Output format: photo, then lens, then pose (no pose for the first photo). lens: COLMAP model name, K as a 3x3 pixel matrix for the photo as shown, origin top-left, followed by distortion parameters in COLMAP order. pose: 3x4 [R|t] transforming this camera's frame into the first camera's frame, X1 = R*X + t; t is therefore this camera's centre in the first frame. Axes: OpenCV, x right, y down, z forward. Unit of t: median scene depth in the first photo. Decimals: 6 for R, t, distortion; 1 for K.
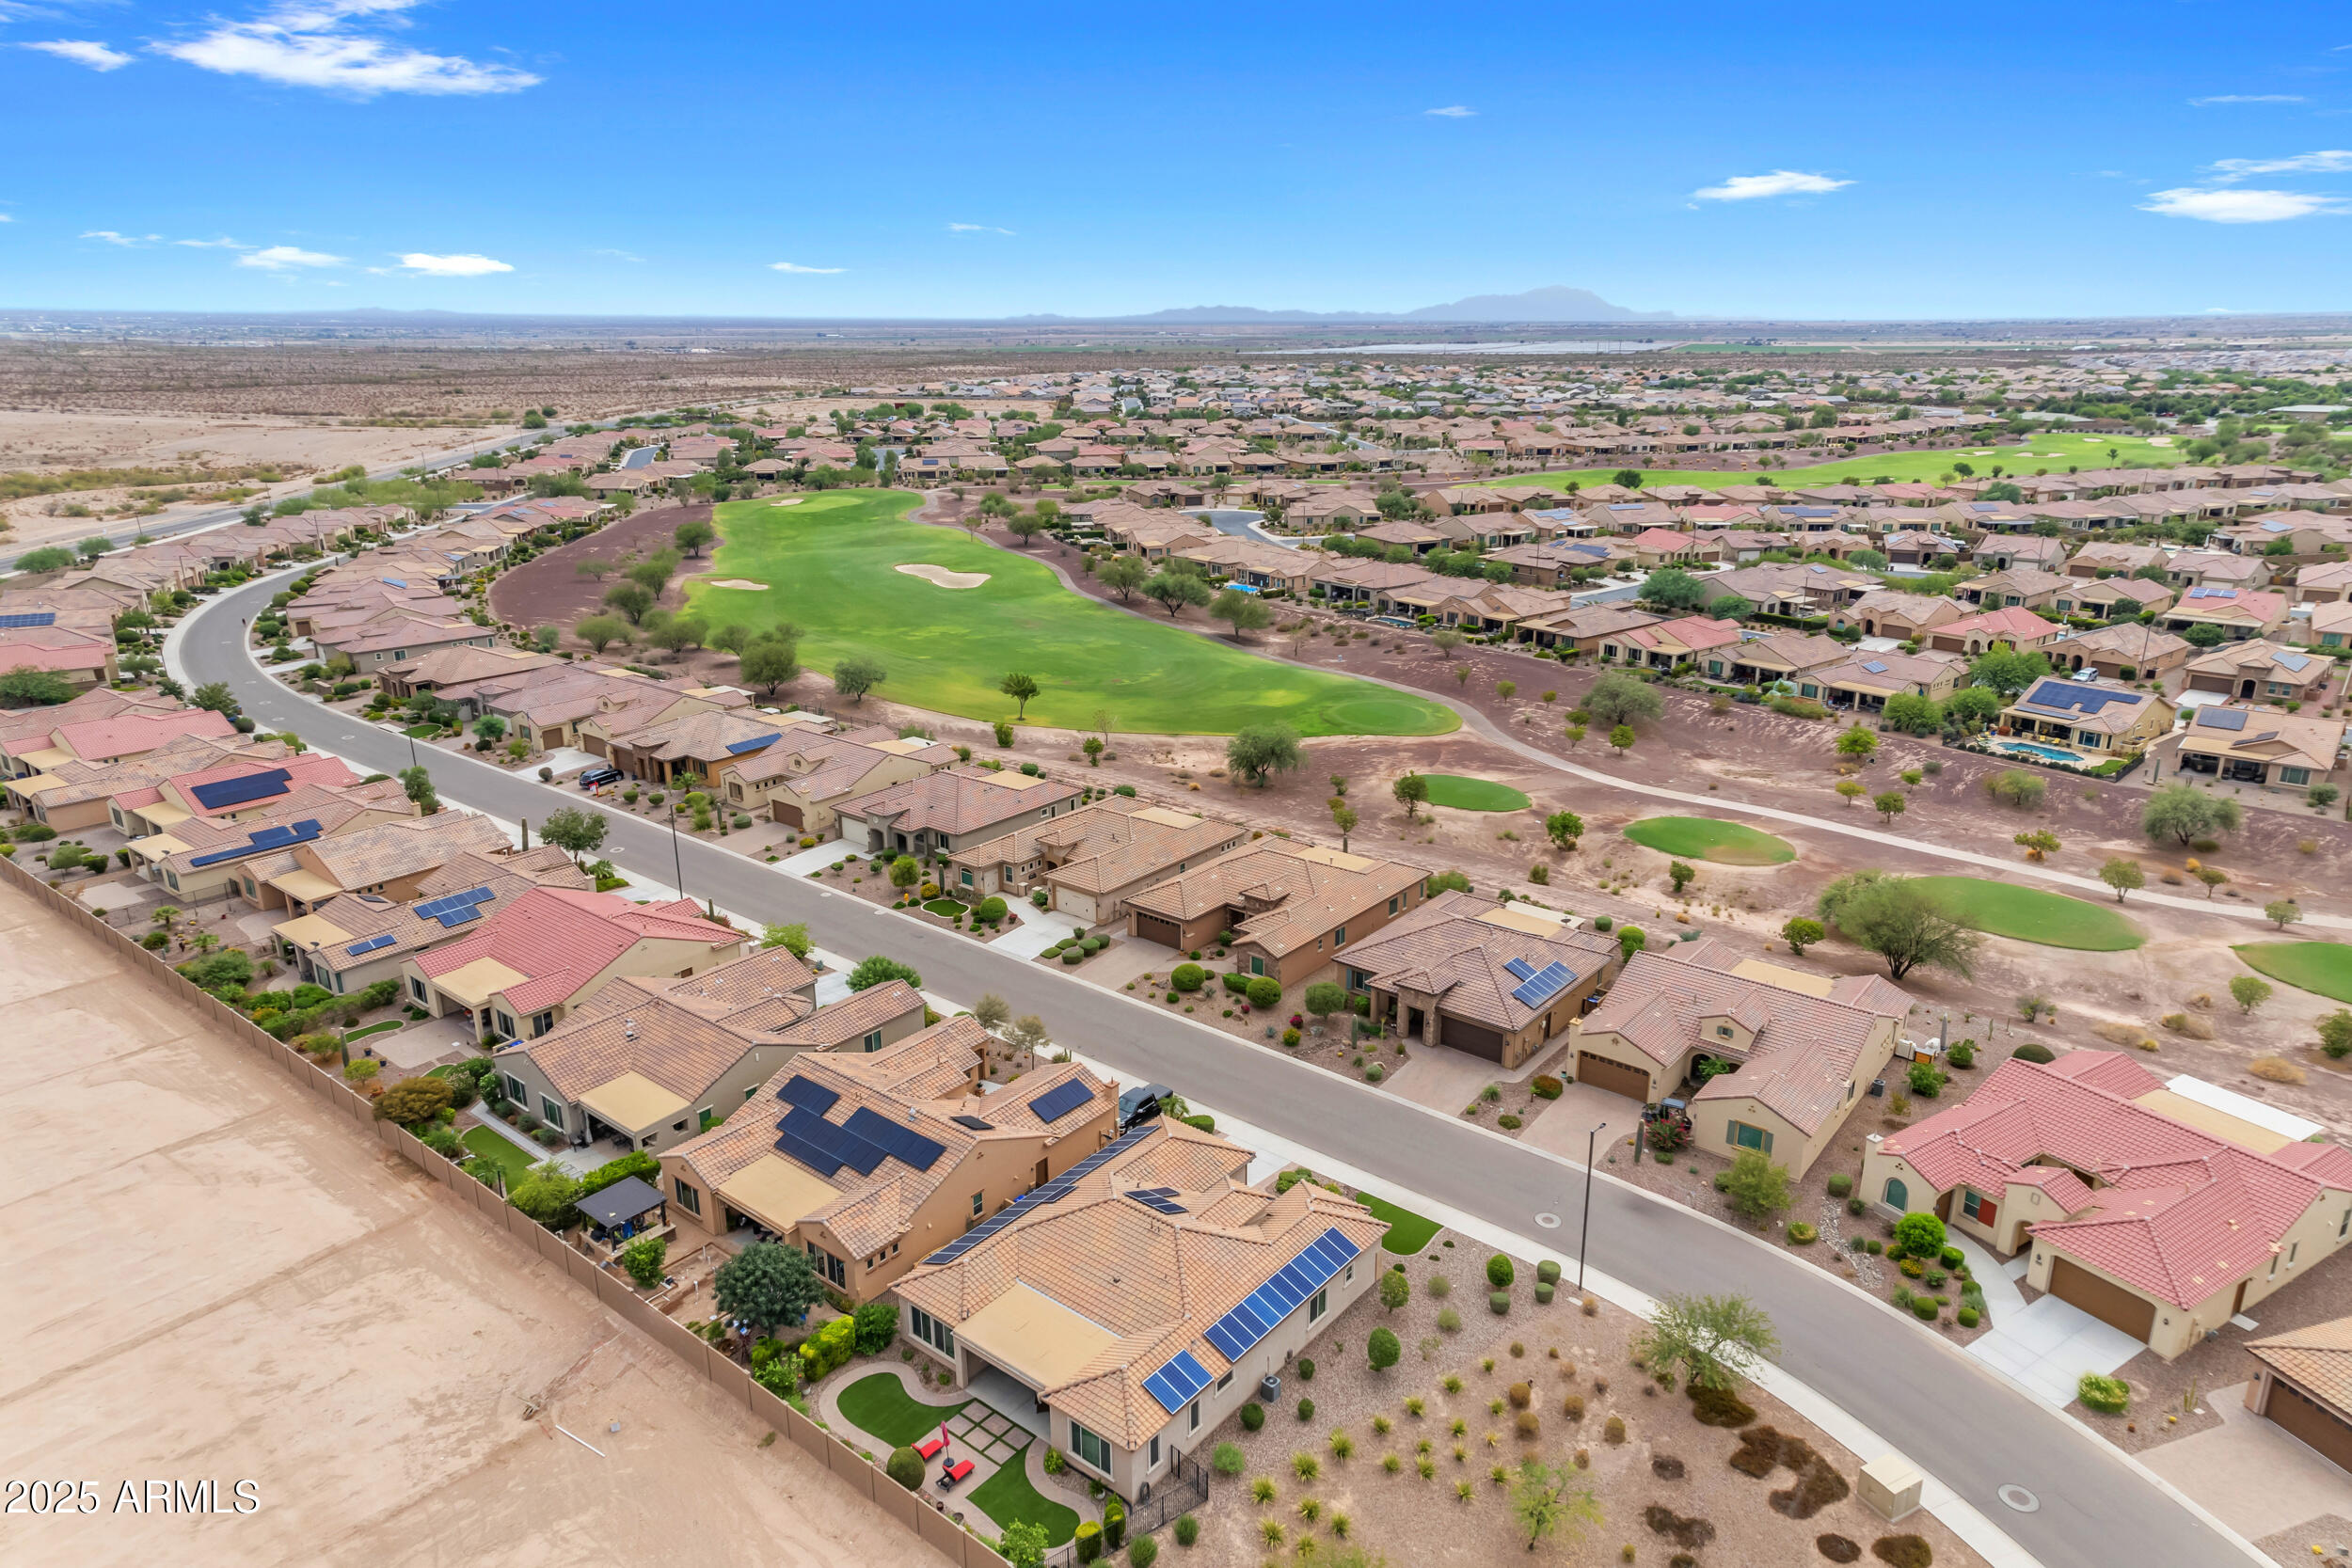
lens RADIAL K [[1470.2, 0, 1176.0], [0, 1470.2, 784.0], [0, 0, 1]] dist [0.013499, -0.001576]
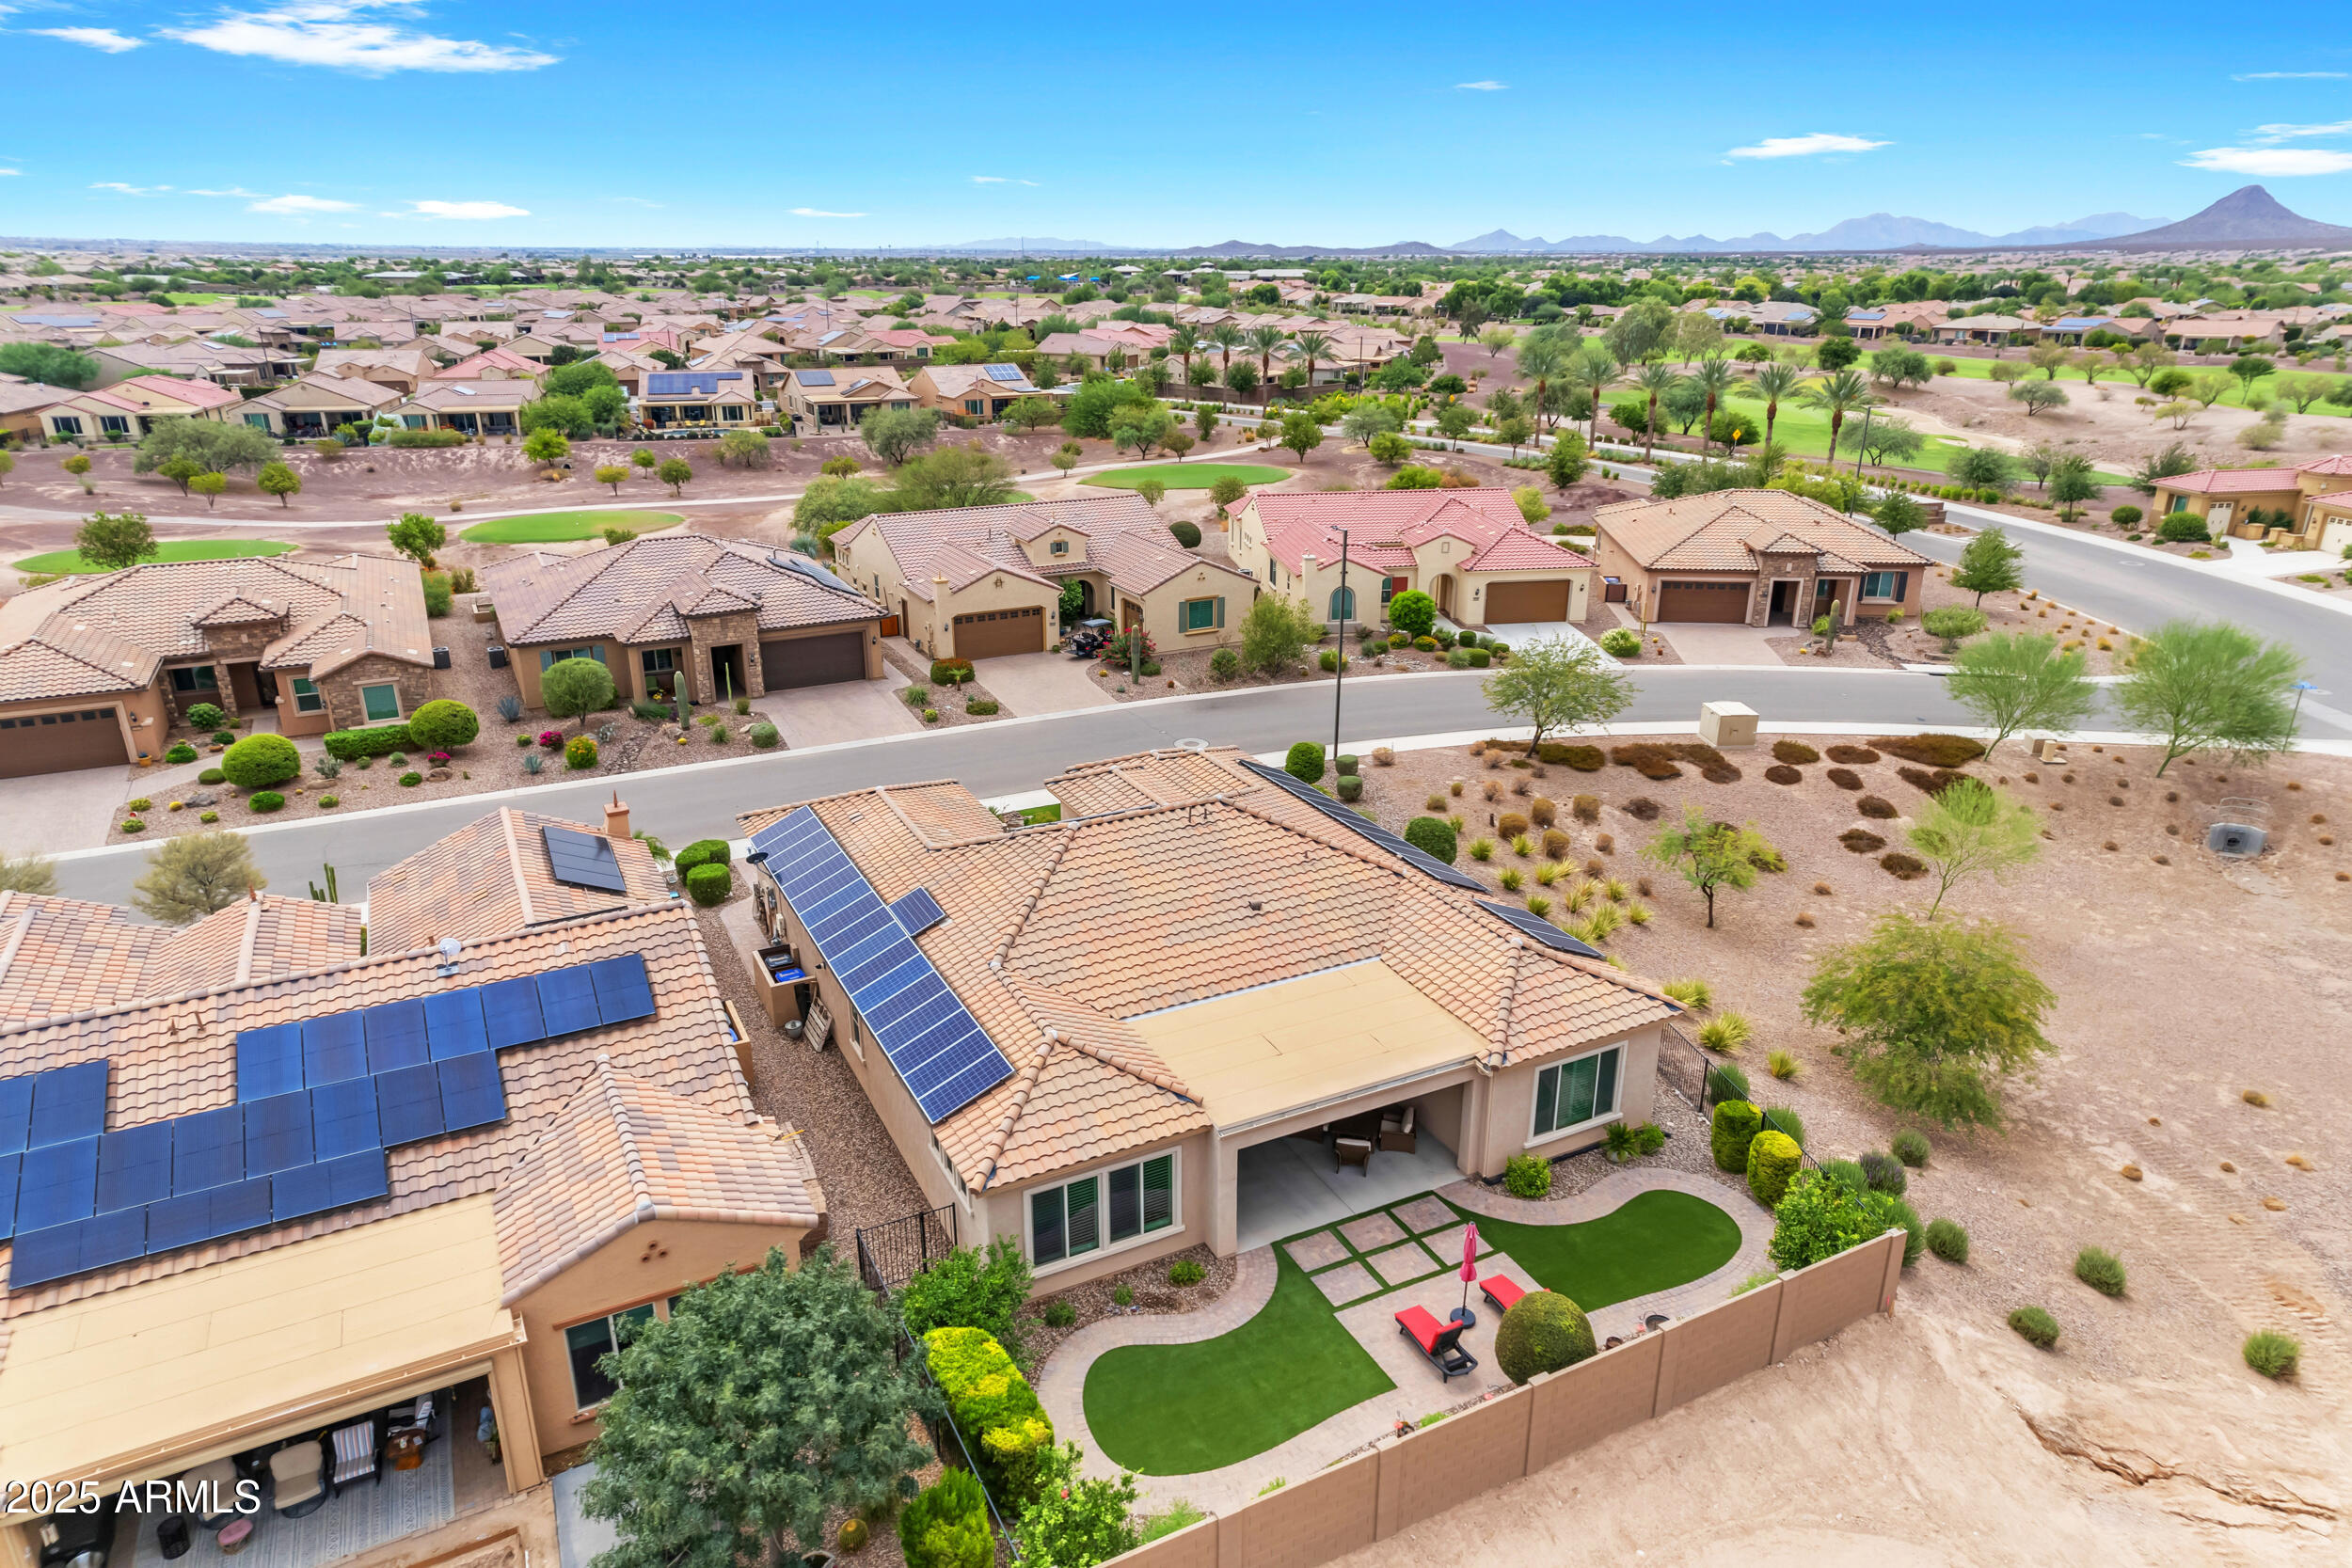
lens RADIAL K [[1478.0, 0, 1176.0], [0, 1478.0, 784.0], [0, 0, 1]] dist [0.014152, 0.034130]
pose [[0.404841, -0.311515, 0.859687, -0.400381], [0.273700, 0.938356, 0.211131, 0.155223], [-0.872463, 0.149822, 0.465146, 0.662096]]
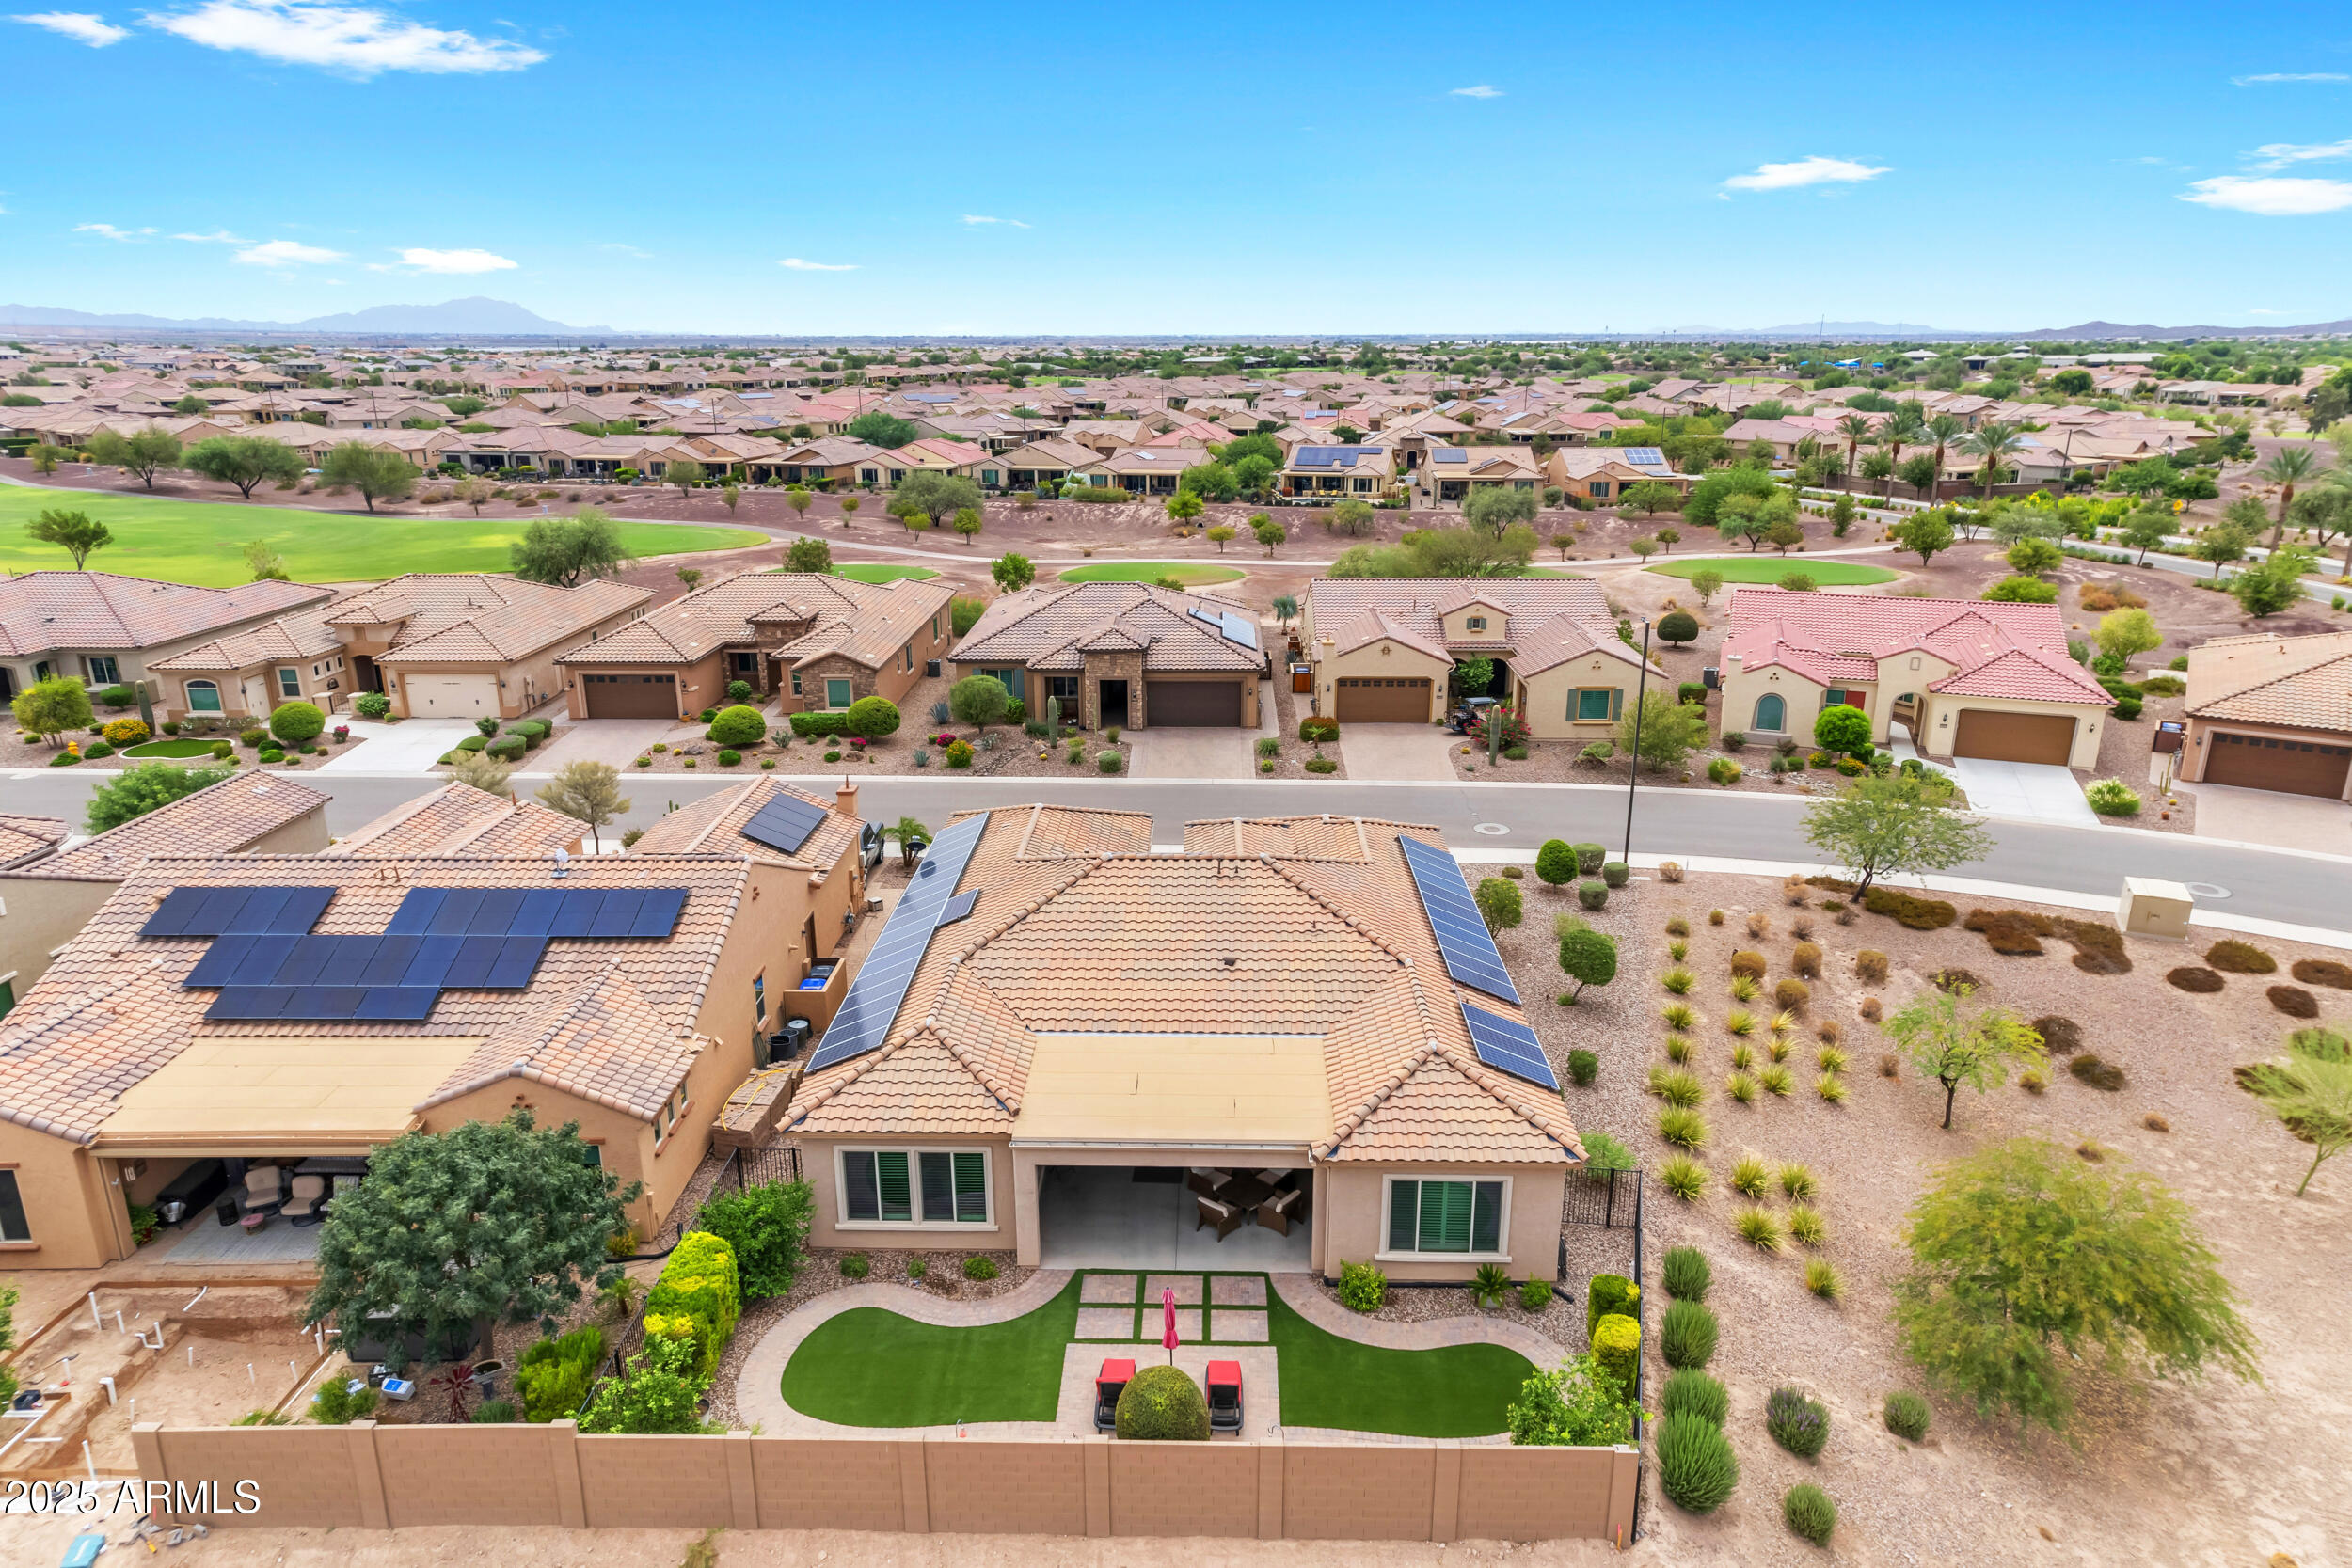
lens RADIAL K [[1478.1, 0, 1176.0], [0, 1478.1, 784.0], [0, 0, 1]] dist [0.008200, 0.029374]
pose [[0.791581, -0.178423, 0.584435, -0.290661], [0.183225, 0.981719, 0.051544, 0.208831], [-0.582947, 0.066281, 0.809802, 0.501133]]
